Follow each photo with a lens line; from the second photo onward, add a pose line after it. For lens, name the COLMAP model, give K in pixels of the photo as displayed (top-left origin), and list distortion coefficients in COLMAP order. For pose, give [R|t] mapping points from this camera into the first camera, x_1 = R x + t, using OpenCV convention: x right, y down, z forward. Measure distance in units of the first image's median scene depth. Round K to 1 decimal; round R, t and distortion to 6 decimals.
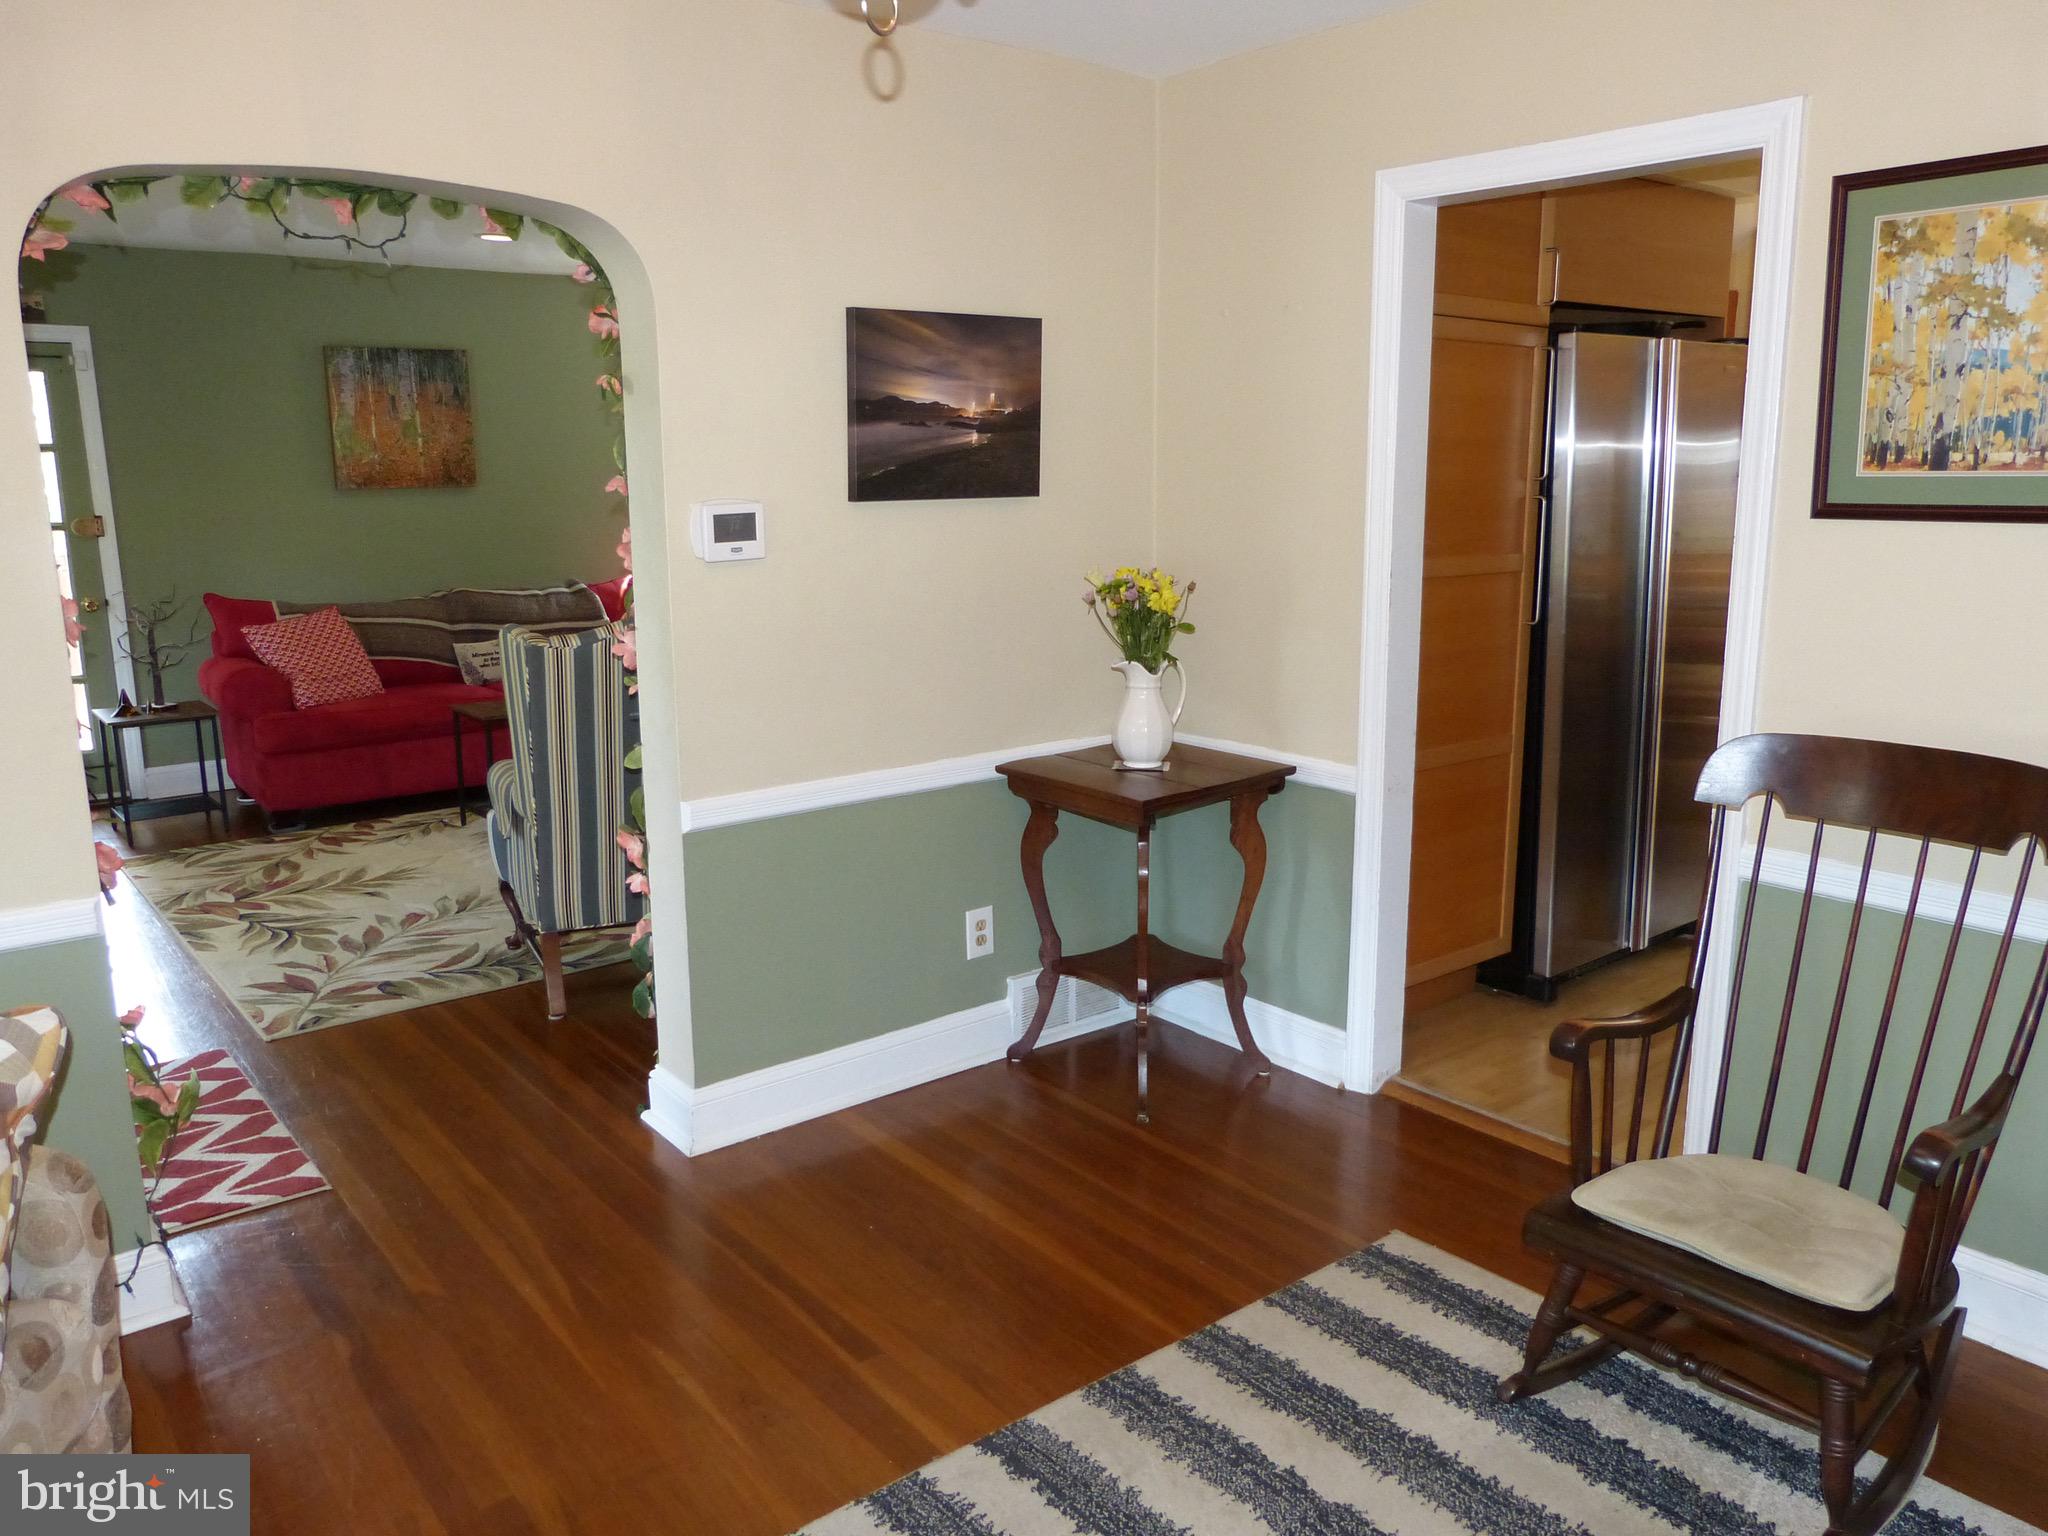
lens RADIAL K [[1515.3, 0, 1025.1], [0, 1515.3, 761.5], [0, 0, 1]] dist [-0.030408, 0.002973]
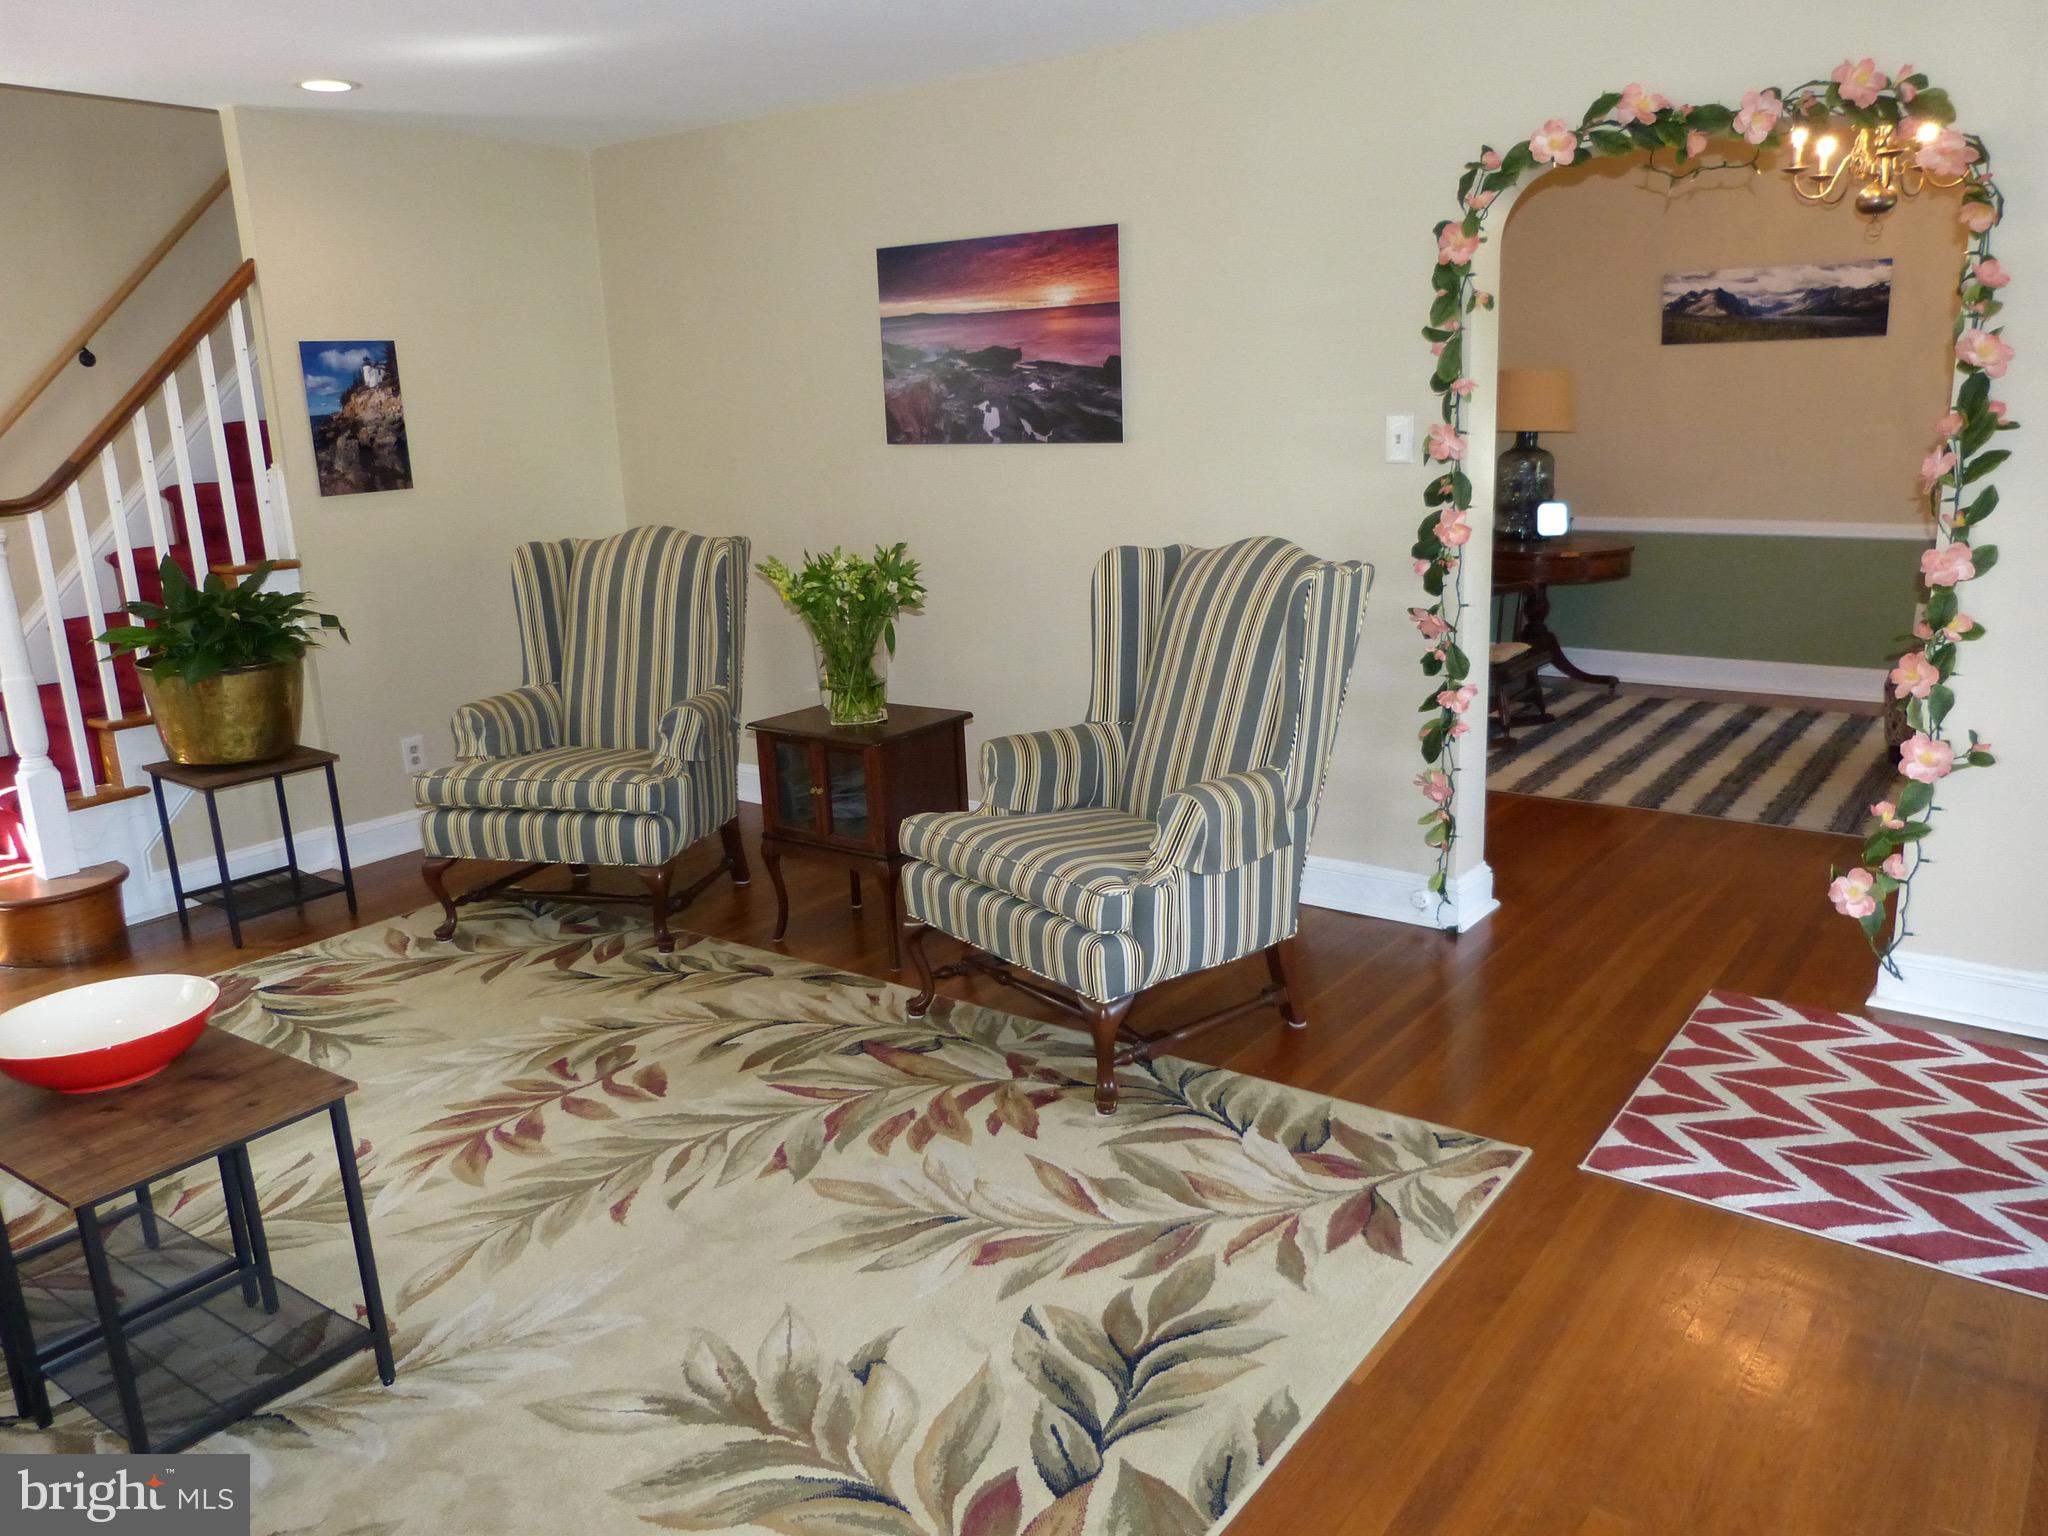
lens RADIAL K [[1515.3, 0, 1028.7], [0, 1515.3, 768.5], [0, 0, 1]] dist [-0.030408, 0.002973]
pose [[-0.243056, -0.219338, 0.944889, -0.919994], [0.235479, 0.931619, 0.276830, -0.210086], [-0.940996, 0.289787, -0.174786, 1.090766]]
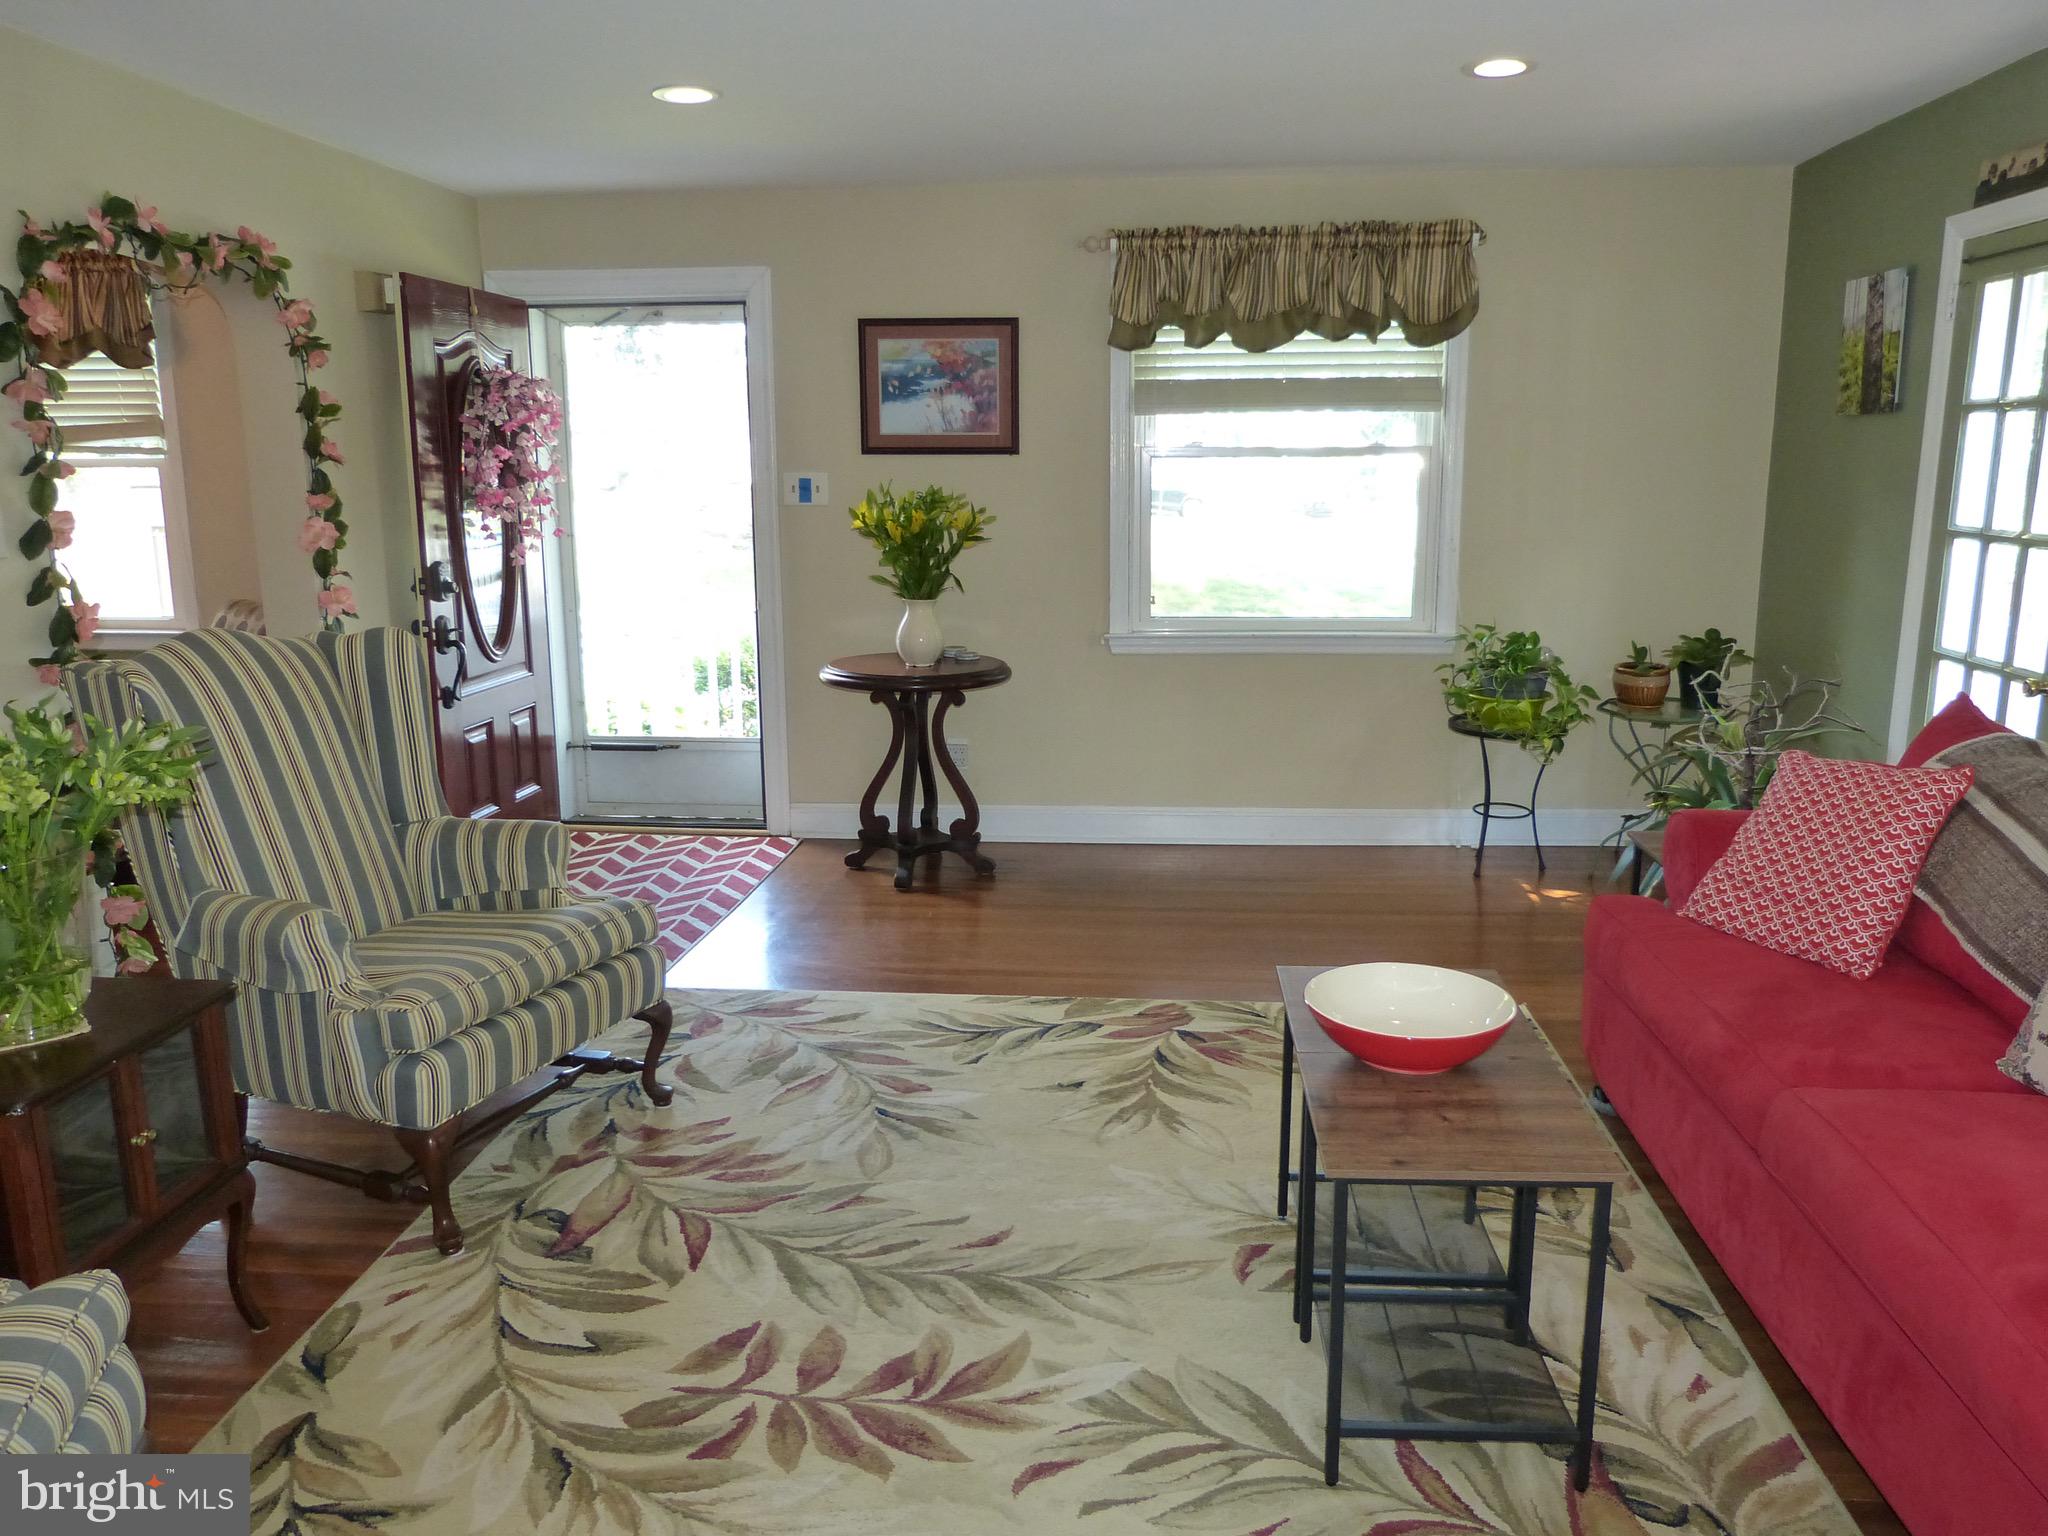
lens RADIAL K [[1515.3, 0, 1030.7], [0, 1515.3, 771.8], [0, 0, 1]] dist [-0.030408, 0.002973]
pose [[-0.699219, 0.157443, -0.697355, 0.023454], [-0.125618, 0.933214, 0.336647, -0.293088], [0.703785, 0.322990, -0.632743, 1.517244]]
